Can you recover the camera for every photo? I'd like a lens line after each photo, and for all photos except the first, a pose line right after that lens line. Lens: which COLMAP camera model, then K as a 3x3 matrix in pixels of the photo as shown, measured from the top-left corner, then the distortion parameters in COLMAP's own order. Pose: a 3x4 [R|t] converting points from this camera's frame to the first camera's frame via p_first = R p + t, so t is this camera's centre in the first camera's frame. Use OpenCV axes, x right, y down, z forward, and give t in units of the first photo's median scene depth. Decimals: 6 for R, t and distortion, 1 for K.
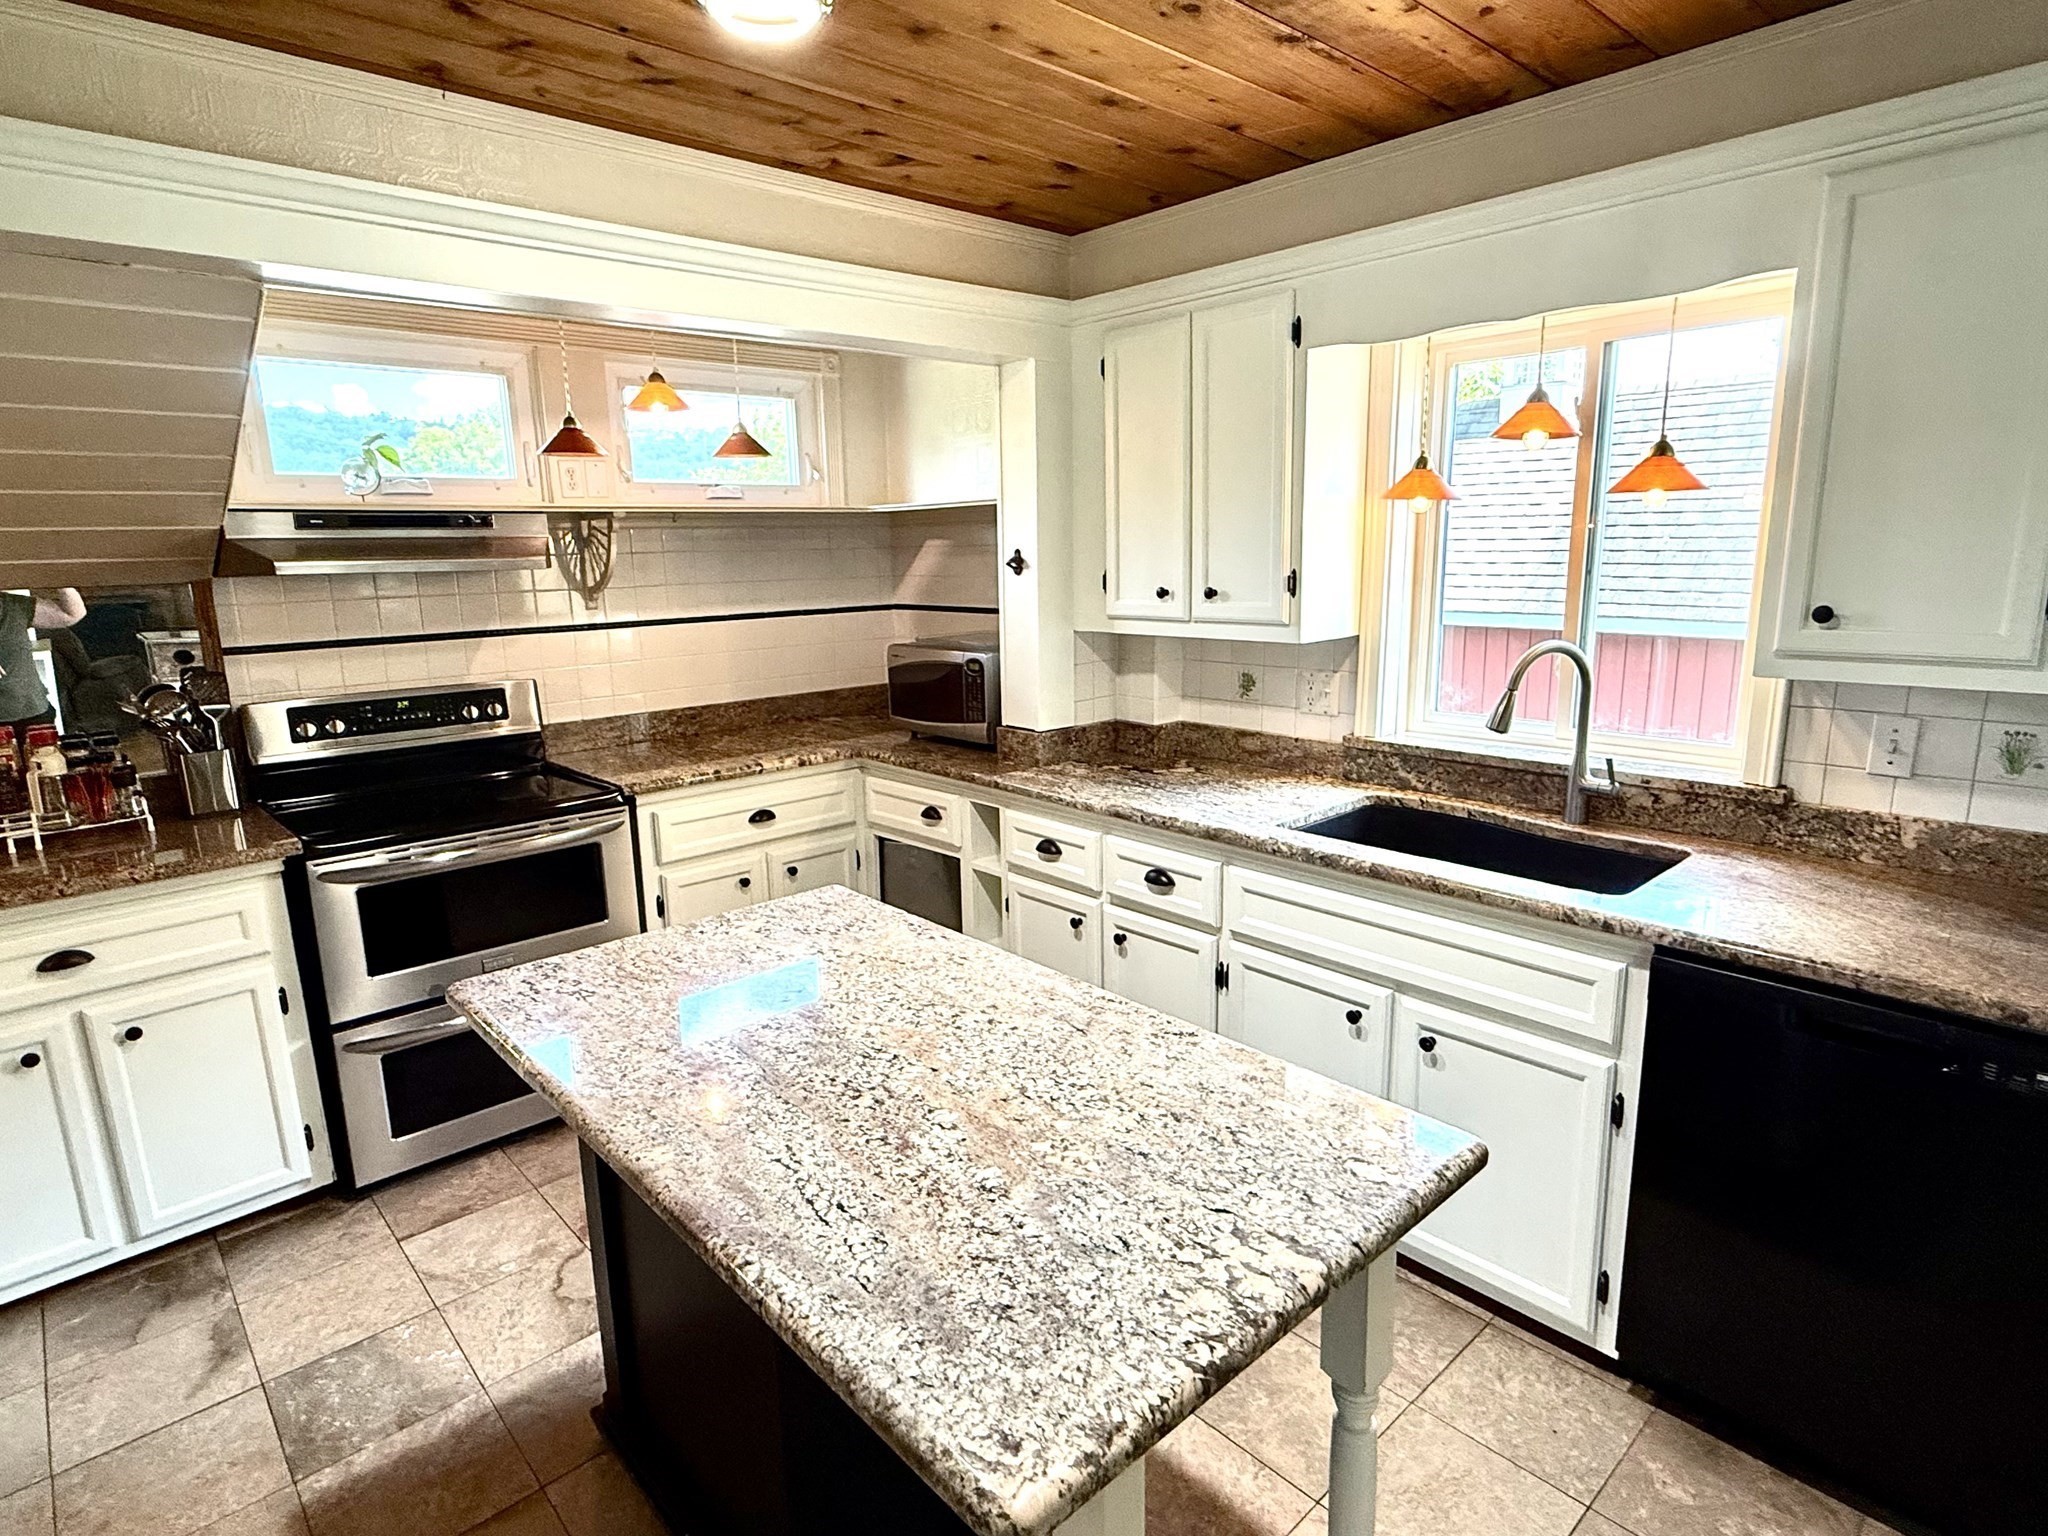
lens RADIAL K [[1098.8, 0, 1022.8], [0, 1098.8, 775.3], [0, 0, 1]] dist [-0.002170, 0.000600]
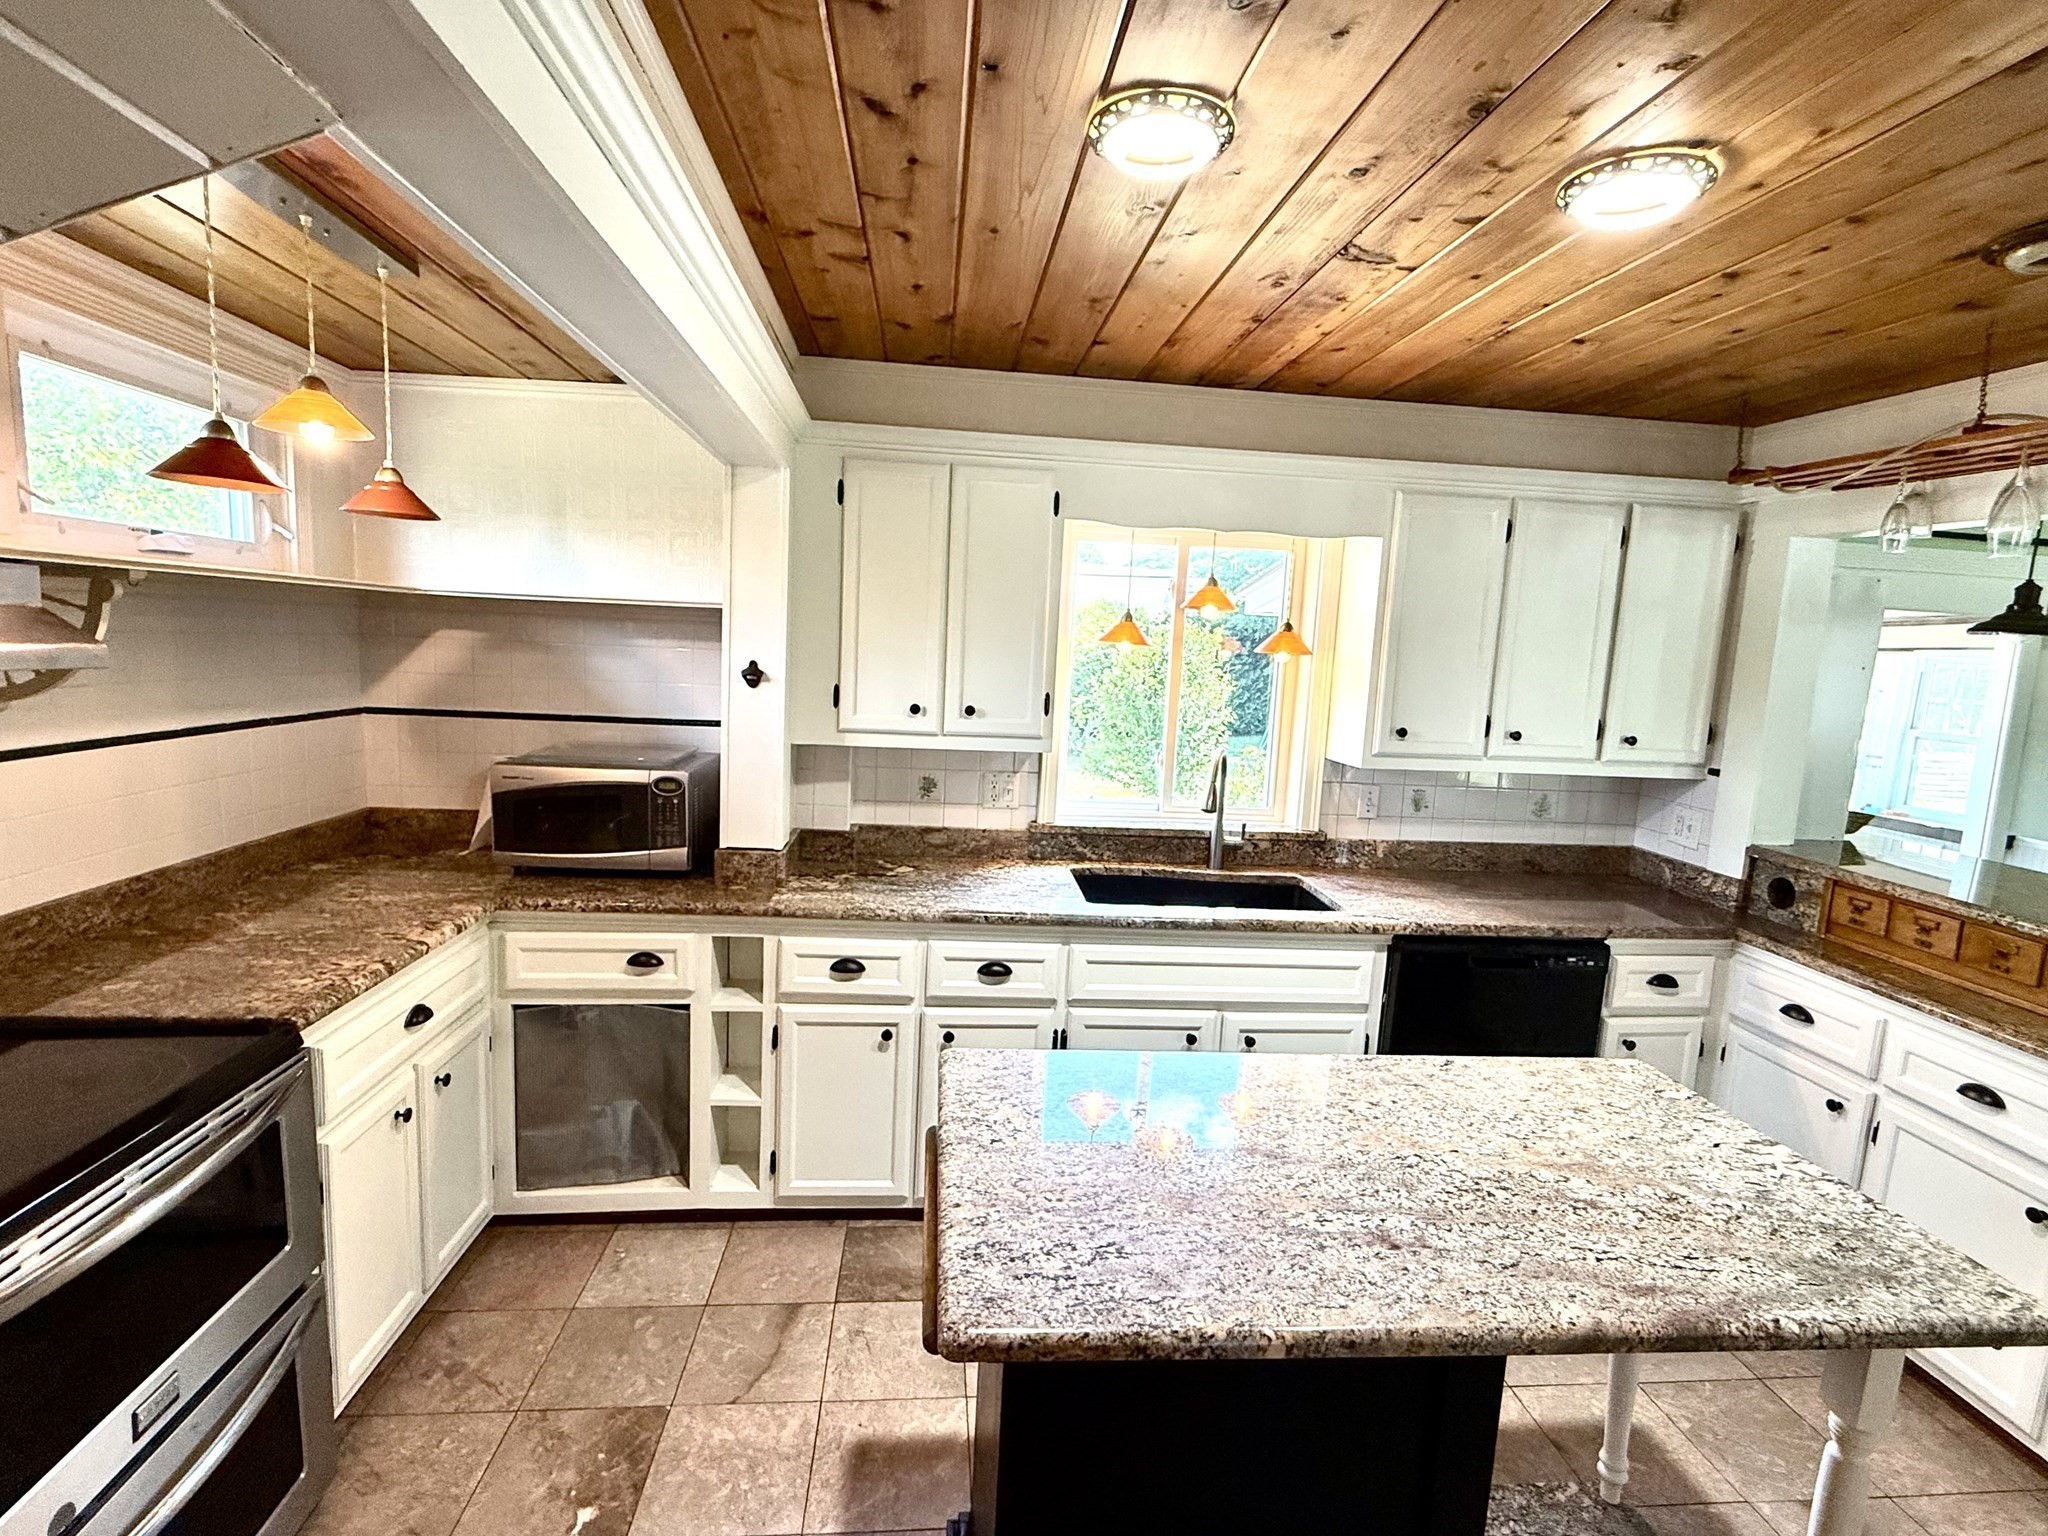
lens RADIAL K [[958.2, 0, 1020.7], [0, 958.2, 775.7], [0, 0, 1]] dist [-0.000636, -0.000269]
pose [[0.605889, -0.058080, 0.793426, -0.586757], [0.104225, 0.994531, -0.006789, -0.087125], [-0.788692, 0.086808, 0.608629, 0.363880]]
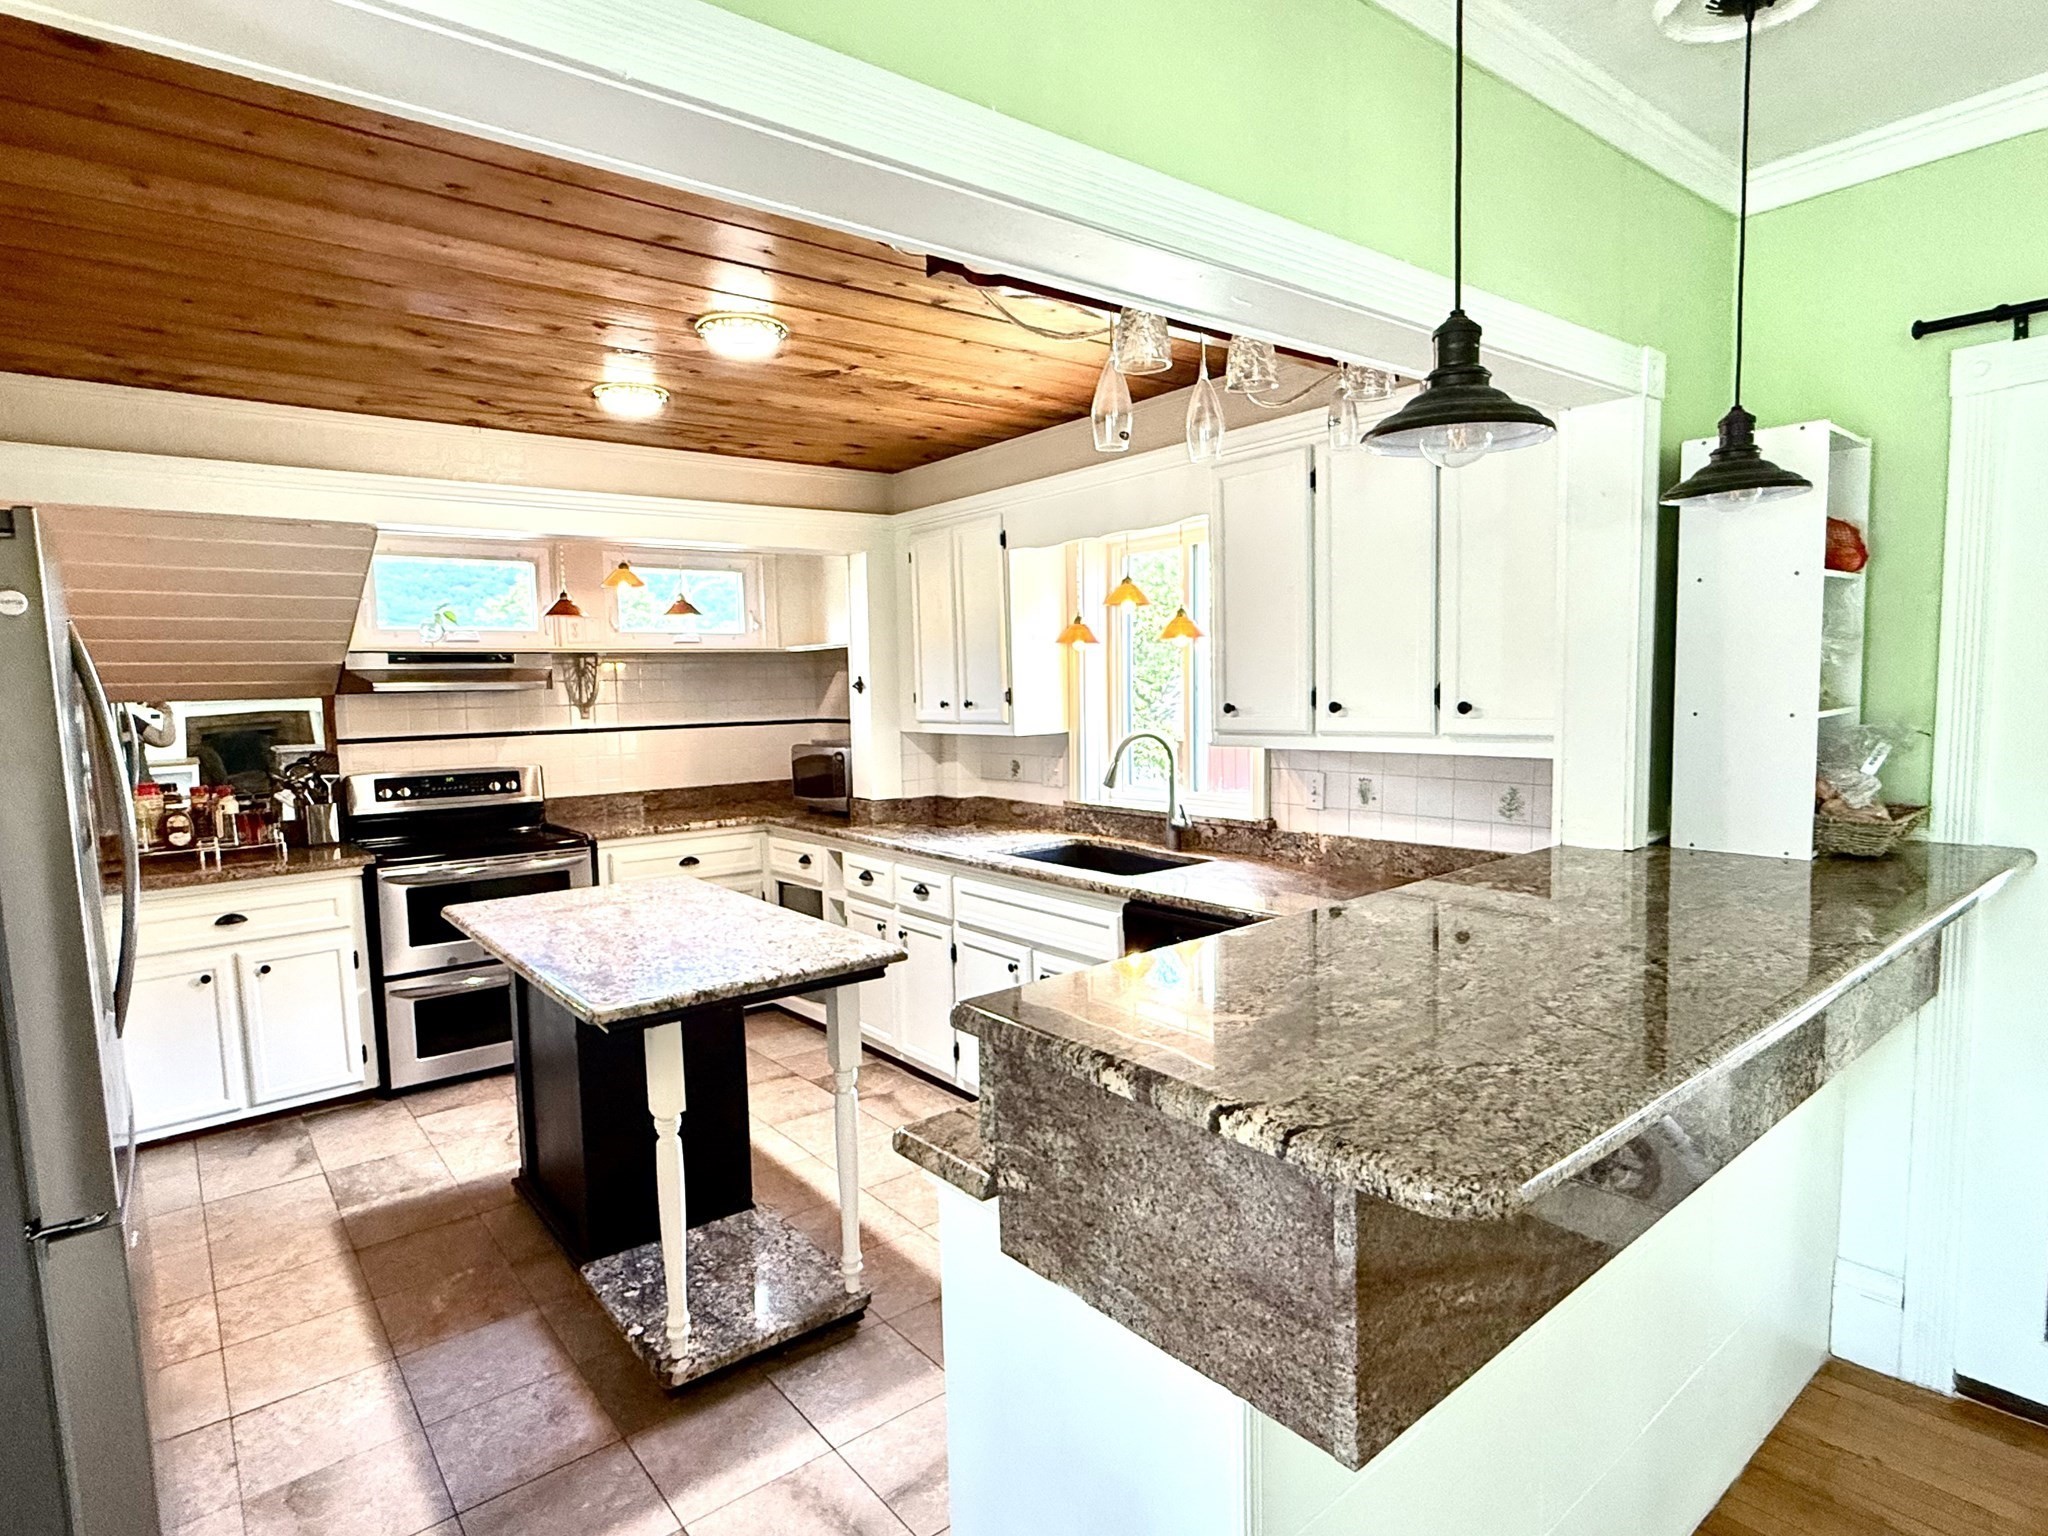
lens RADIAL K [[1098.8, 0, 1017.4], [0, 1098.8, 778.3], [0, 0, 1]] dist [-0.002170, 0.000600]
pose [[0.997721, 0.004737, -0.067302, 0.342162], [-0.012738, 0.992818, -0.118955, 0.114542], [0.066255, 0.119541, 0.990616, -0.478076]]
